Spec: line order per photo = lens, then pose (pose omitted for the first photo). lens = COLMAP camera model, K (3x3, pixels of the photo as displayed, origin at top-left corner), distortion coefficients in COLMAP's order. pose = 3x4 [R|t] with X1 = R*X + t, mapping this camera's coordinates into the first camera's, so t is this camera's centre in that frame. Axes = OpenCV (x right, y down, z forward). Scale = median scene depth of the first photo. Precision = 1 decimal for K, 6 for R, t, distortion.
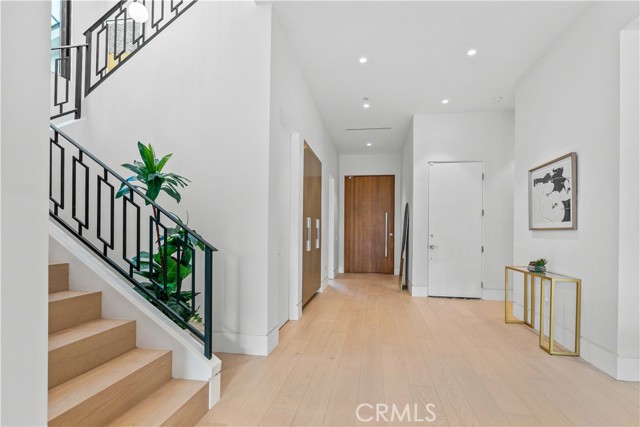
lens RADIAL K [[332.6, 0, 319.2], [0, 332.6, 219.3], [0, 0, 1]] dist [0.002071, 0.000060]
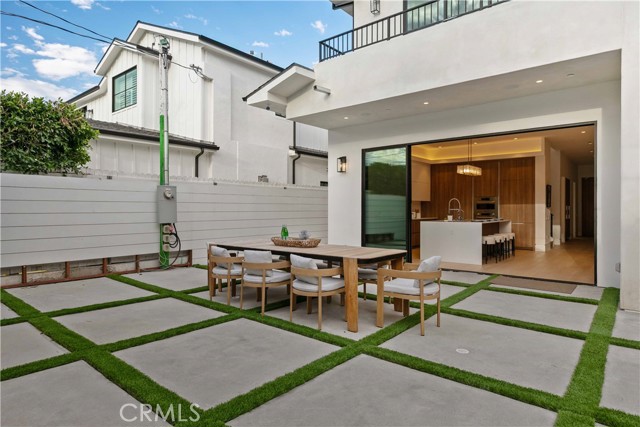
lens RADIAL K [[375.5, 0, 320.6], [0, 375.5, 206.5], [0, 0, 1]] dist [0.001548, 0.000387]
pose [[0.866139, -0.009417, -0.499714, -0.147413], [0.020489, 0.999651, 0.016674, -0.055904], [0.499382, -0.024681, 0.866030, -1.608227]]
